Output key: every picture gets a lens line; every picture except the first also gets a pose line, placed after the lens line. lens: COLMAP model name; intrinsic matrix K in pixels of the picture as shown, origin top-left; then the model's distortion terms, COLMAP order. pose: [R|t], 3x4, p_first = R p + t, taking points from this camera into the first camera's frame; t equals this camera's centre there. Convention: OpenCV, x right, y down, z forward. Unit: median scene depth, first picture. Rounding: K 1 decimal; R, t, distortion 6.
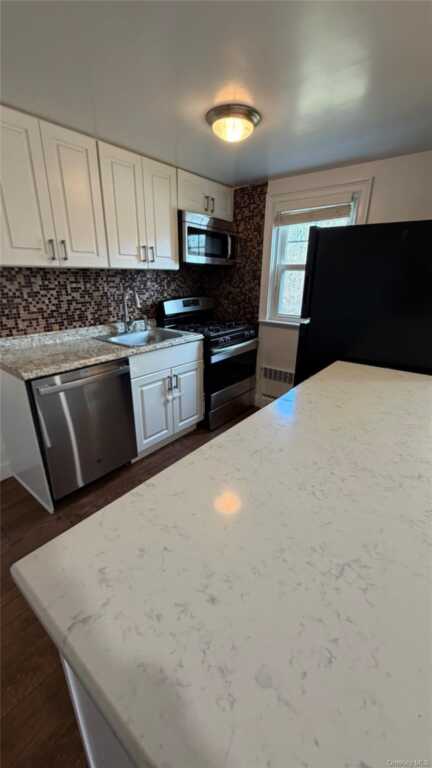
lens RADIAL K [[305.5, 0, 215.8], [0, 305.5, 380.6], [0, 0, 1]] dist [0.001722, -0.000377]
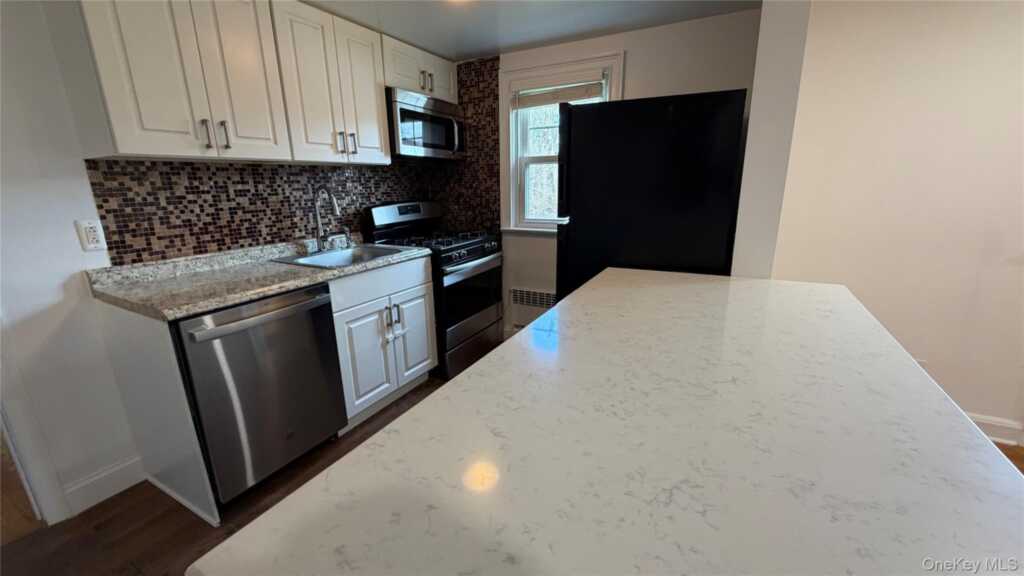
lens RADIAL K [[407.3, 0, 507.9], [0, 407.3, 288.3], [0, 0, 1]] dist [0.001722, -0.000377]
pose [[0.984061, -0.068834, 0.163967, -0.026844], [0.081452, 0.994109, -0.071507, 0.033799], [-0.158079, 0.083723, 0.983871, 0.004932]]
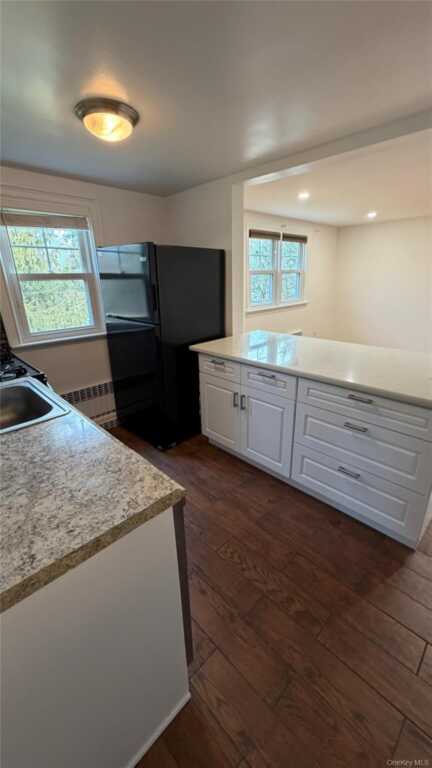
lens RADIAL K [[305.5, 0, 215.8], [0, 305.5, 380.6], [0, 0, 1]] dist [0.001722, -0.000377]
pose [[0.116595, -0.330937, 0.936422, -0.695657], [0.356478, 0.893971, 0.271549, -0.193720], [-0.927000, 0.302153, 0.222205, 0.509592]]
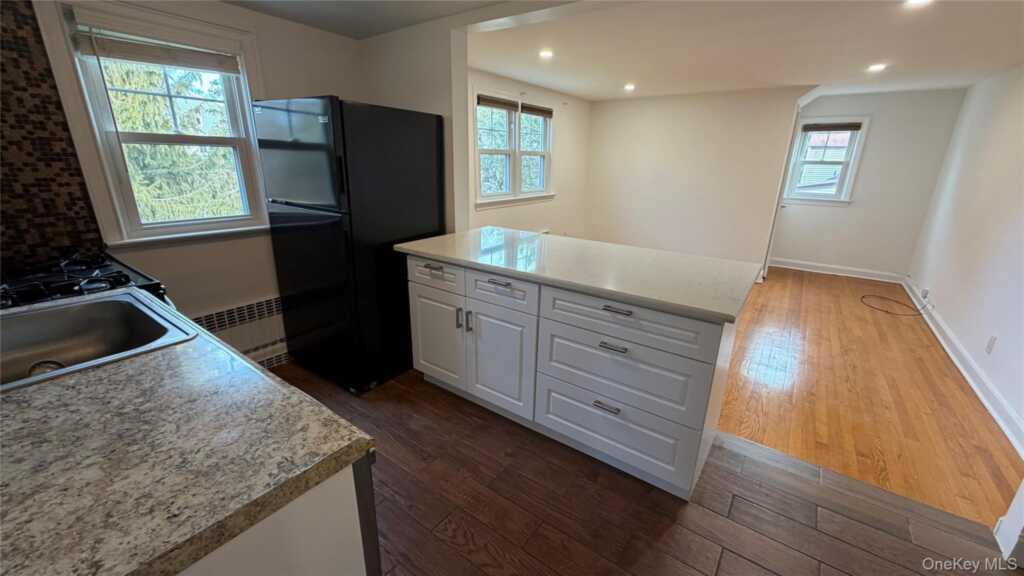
lens RADIAL K [[407.3, 0, 507.9], [0, 407.3, 288.3], [0, 0, 1]] dist [0.001722, -0.000377]
pose [[-0.045077, -0.304461, 0.951458, -0.683082], [0.321363, 0.897380, 0.302382, -0.164465], [-0.945883, 0.319394, 0.057391, 0.502153]]
